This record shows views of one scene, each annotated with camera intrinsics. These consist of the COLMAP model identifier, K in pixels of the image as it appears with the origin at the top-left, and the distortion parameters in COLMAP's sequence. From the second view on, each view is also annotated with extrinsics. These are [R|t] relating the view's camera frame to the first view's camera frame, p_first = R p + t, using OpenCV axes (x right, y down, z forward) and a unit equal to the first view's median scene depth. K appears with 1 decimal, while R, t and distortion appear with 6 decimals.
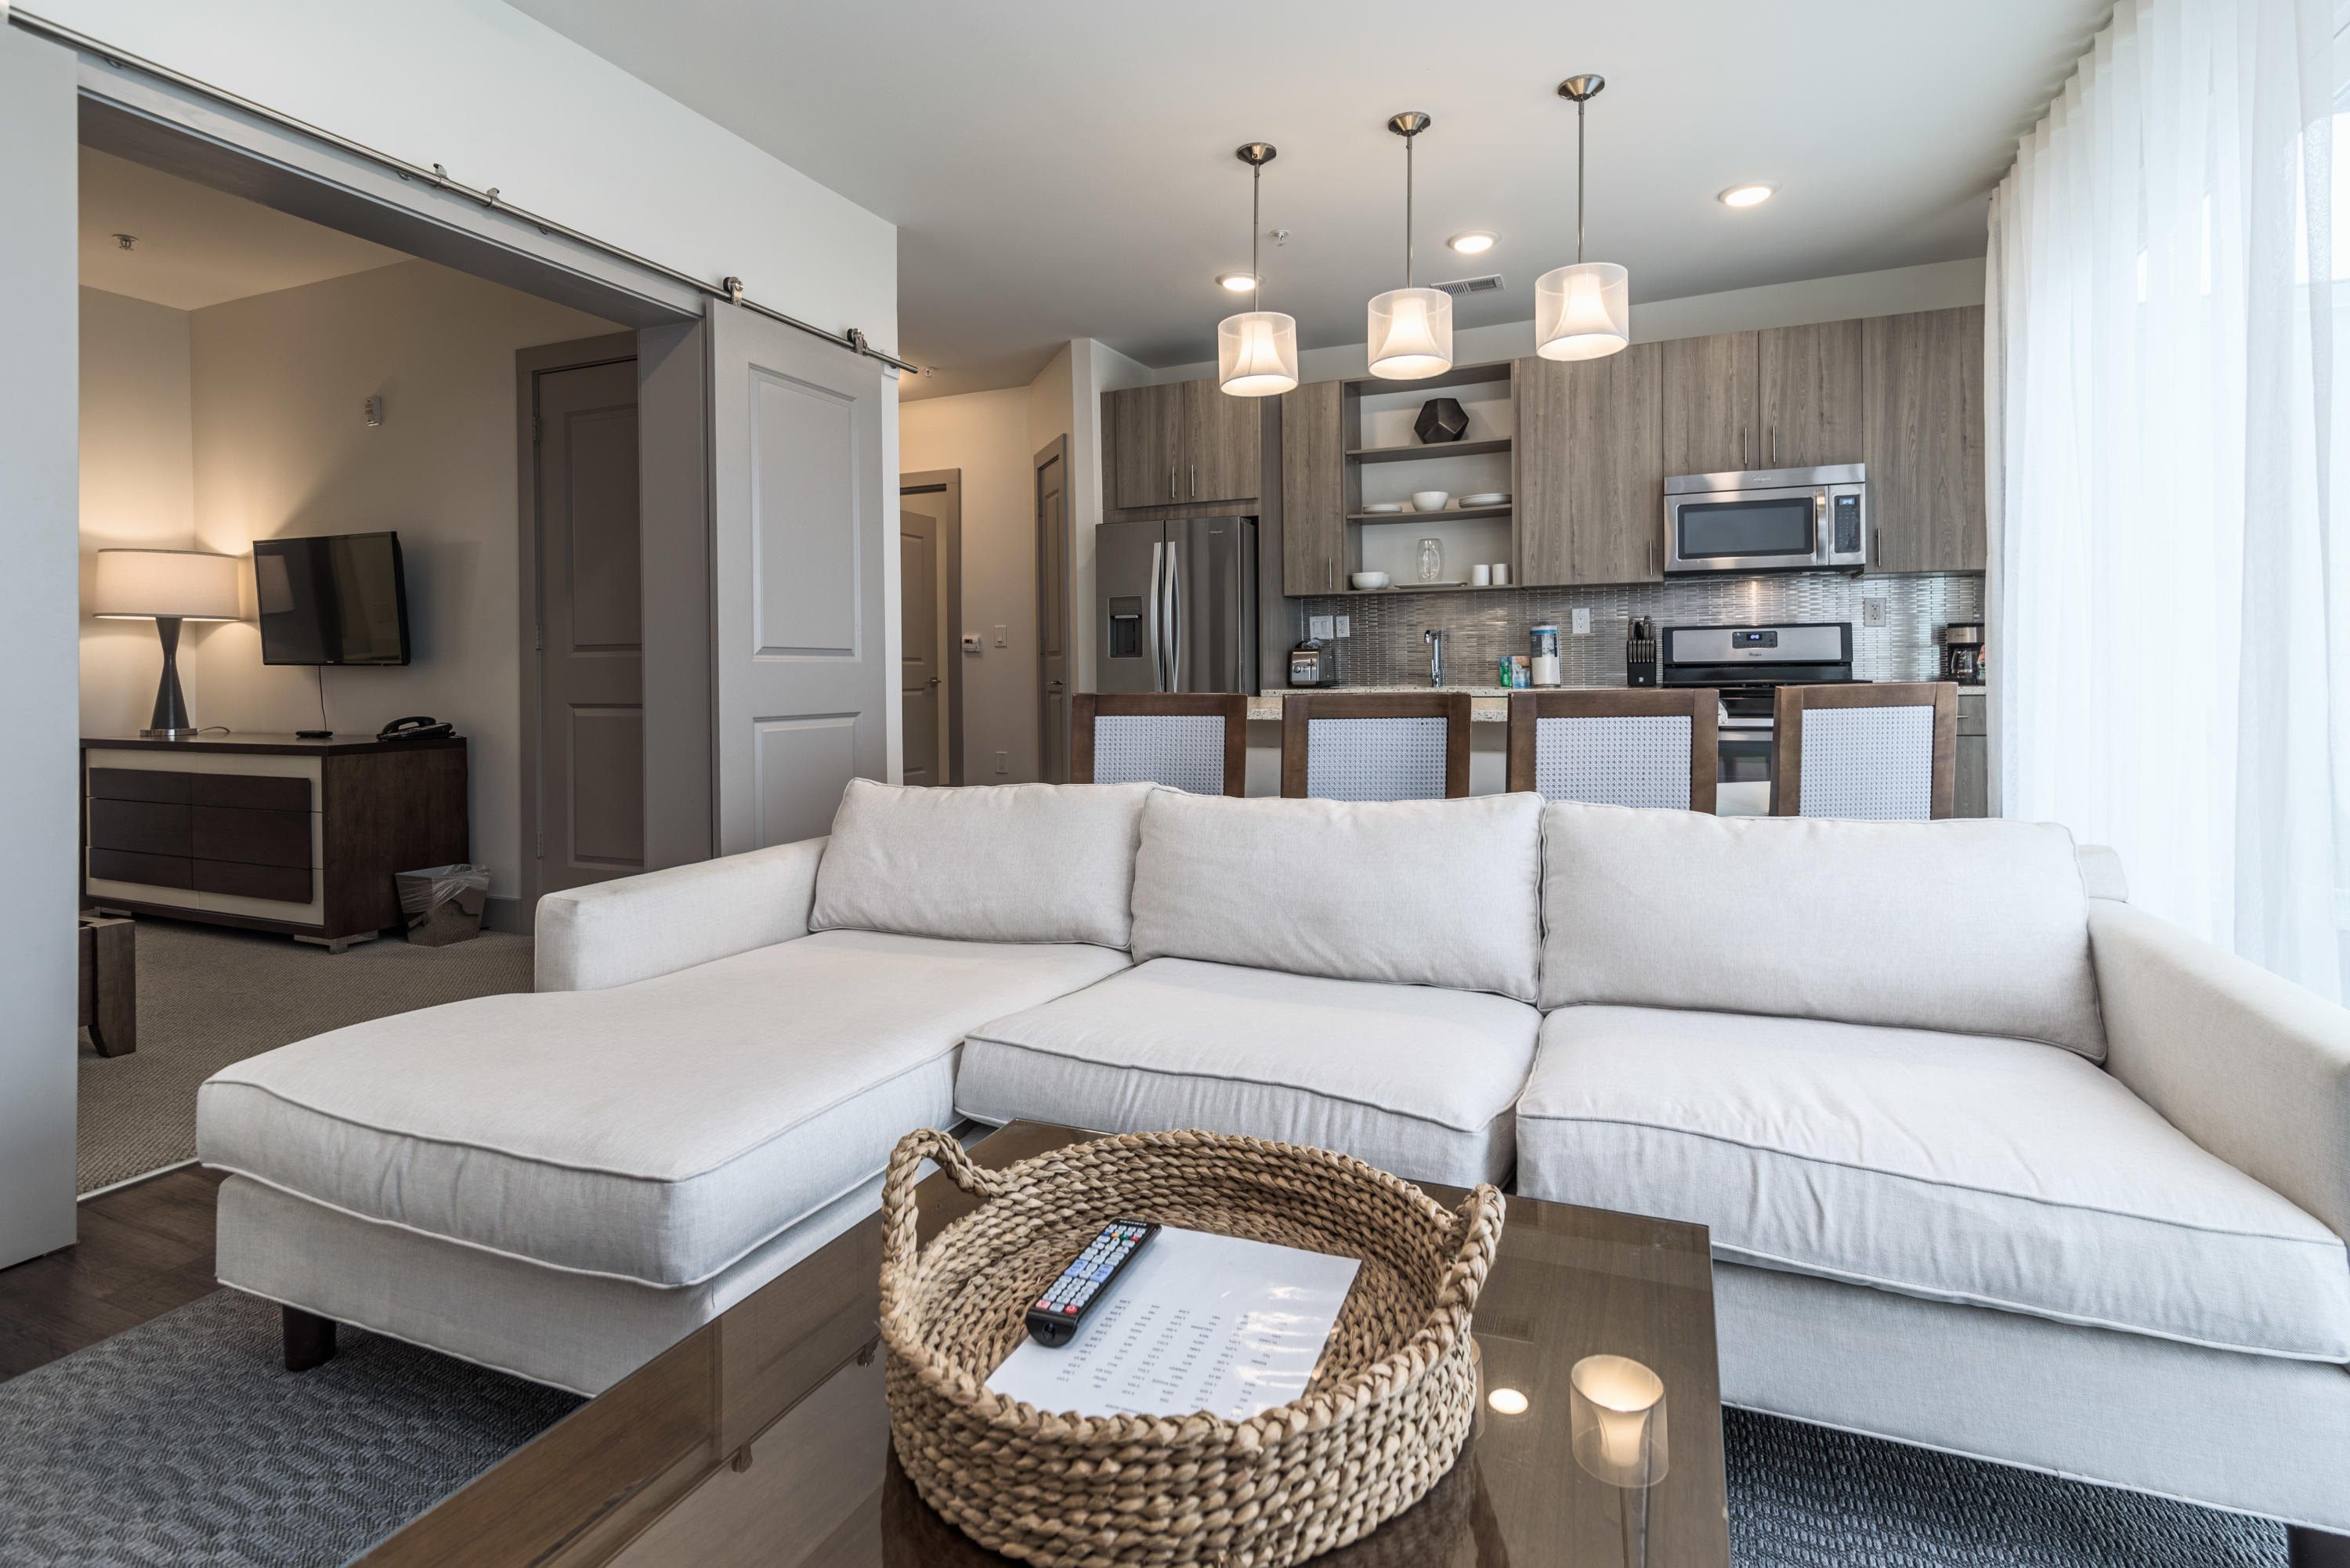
lens RADIAL K [[1102.7, 0, 1185.1], [0, 1102.7, 675.0], [0, 0, 1]] dist [-0.001870, 0.000415]
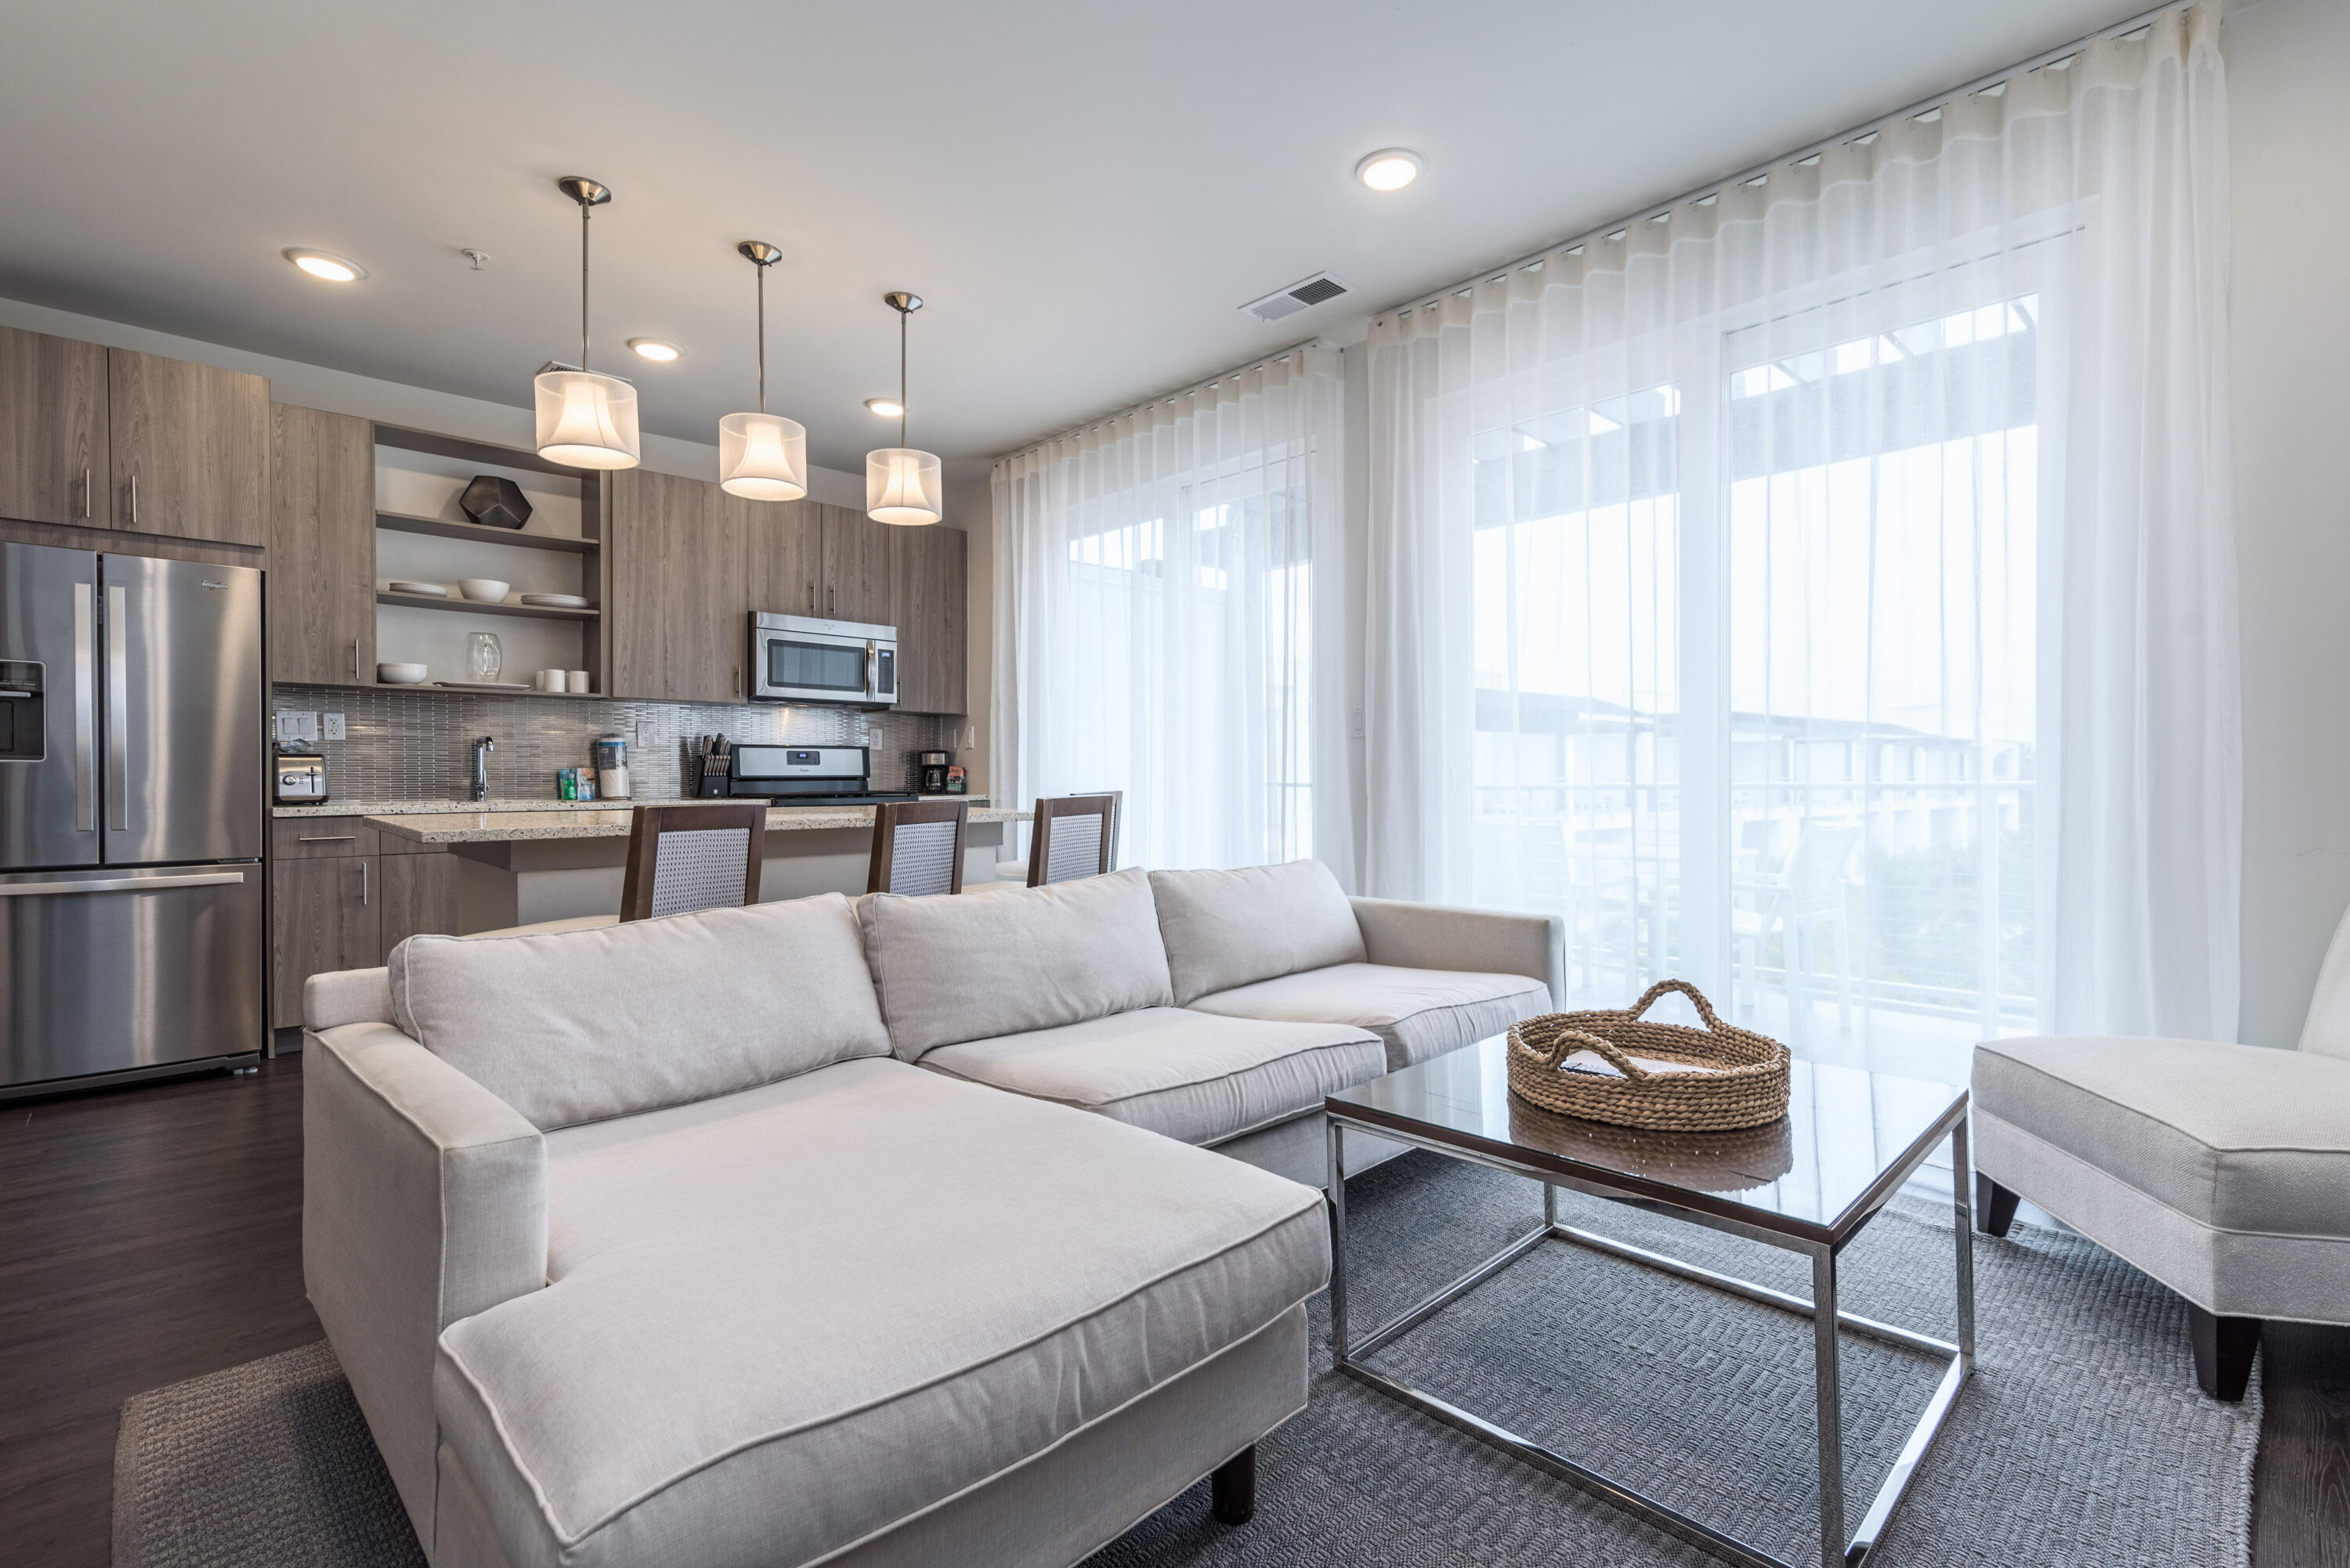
lens RADIAL K [[1102.7, 0, 1168.0], [0, 1102.7, 786.9], [0, 0, 1]] dist [-0.001870, 0.000415]
pose [[0.376182, 0.001336, 0.926545, -0.436665], [0.001342, 0.999997, -0.001987, 0.002069], [-0.926545, 0.001991, 0.376179, 0.182534]]
